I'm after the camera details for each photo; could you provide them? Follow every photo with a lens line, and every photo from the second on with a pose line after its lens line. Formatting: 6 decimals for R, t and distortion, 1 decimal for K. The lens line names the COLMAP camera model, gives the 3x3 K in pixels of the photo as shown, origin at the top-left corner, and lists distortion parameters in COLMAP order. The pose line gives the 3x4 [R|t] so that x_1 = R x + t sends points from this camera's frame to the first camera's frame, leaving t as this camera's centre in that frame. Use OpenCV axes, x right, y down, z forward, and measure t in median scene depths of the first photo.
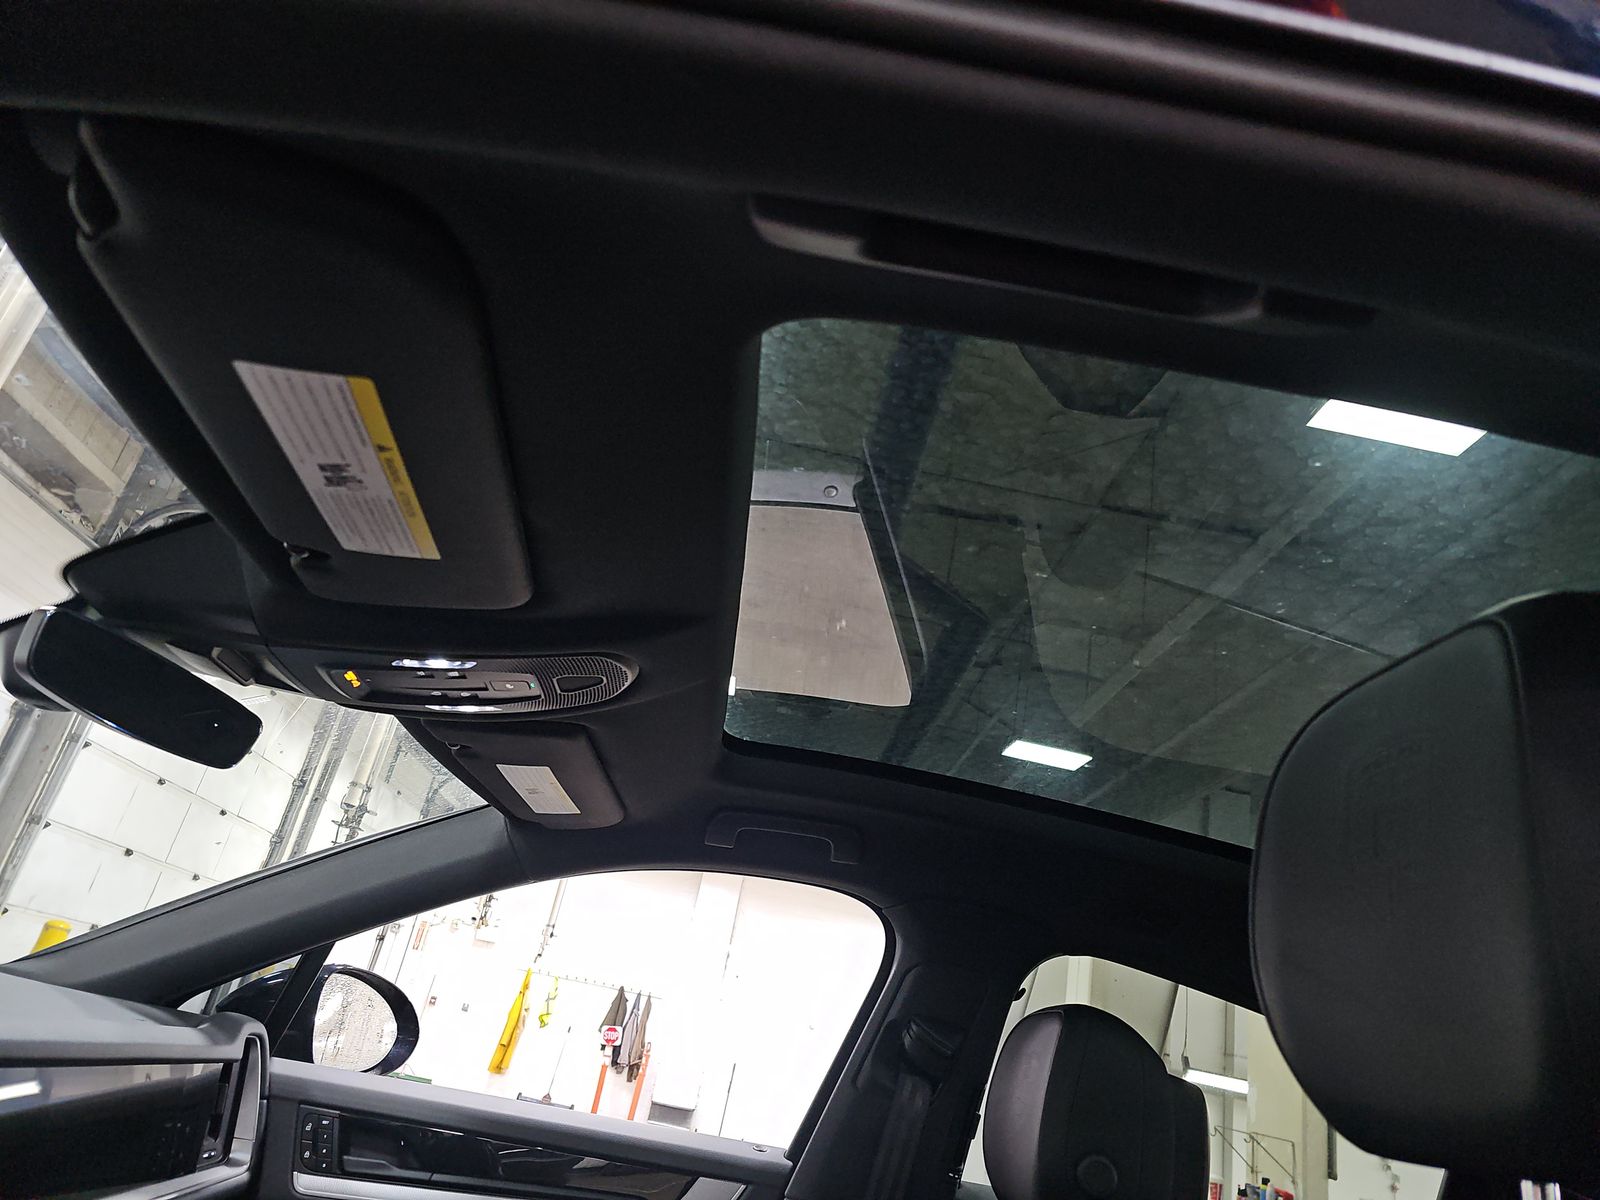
lens RADIAL K [[1071.0, 0, 800.2], [0, 1071.0, 595.8], [0, 0, 1]] dist [0.028128, -0.010769]
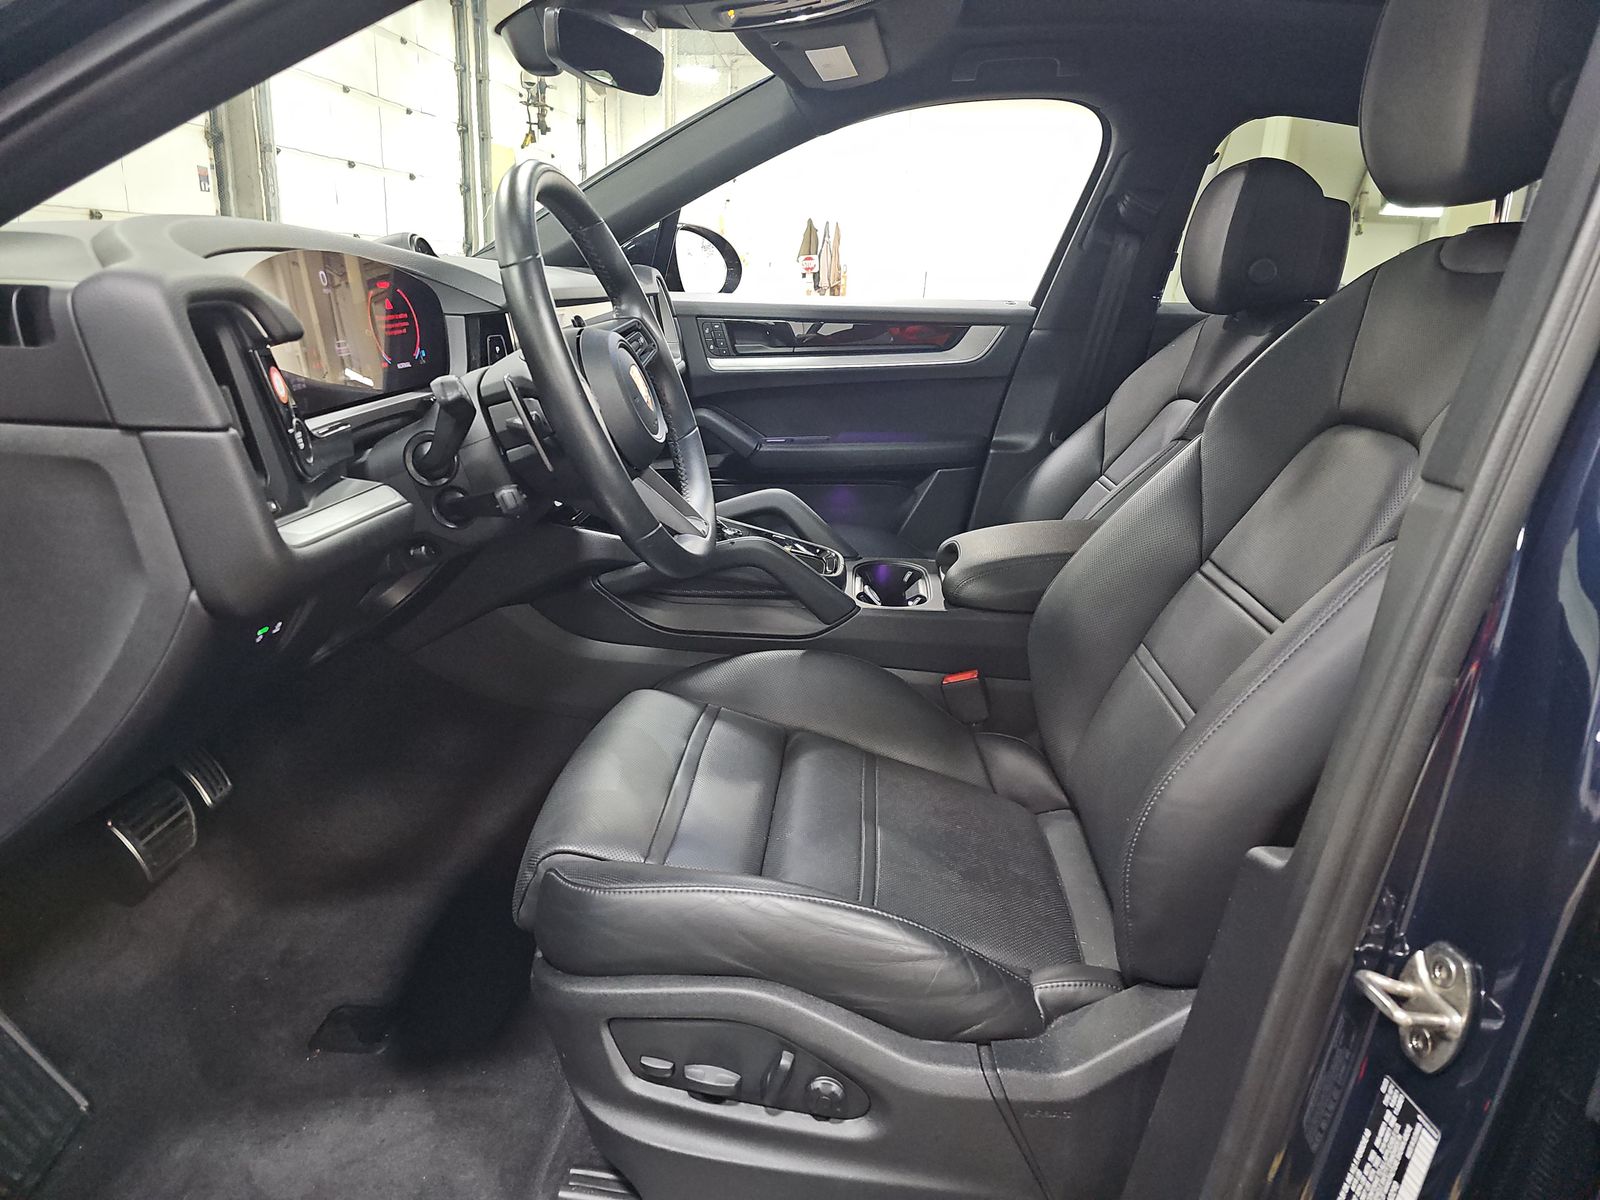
lens RADIAL K [[1071.0, 0, 798.4], [0, 1071.0, 604.9], [0, 0, 1]] dist [0.028128, -0.010769]
pose [[0.976836, -0.091653, -0.193368, -0.076219], [0.195055, 0.752993, 0.628455, -0.128652], [0.088005, -0.651615, 0.753428, -0.345415]]
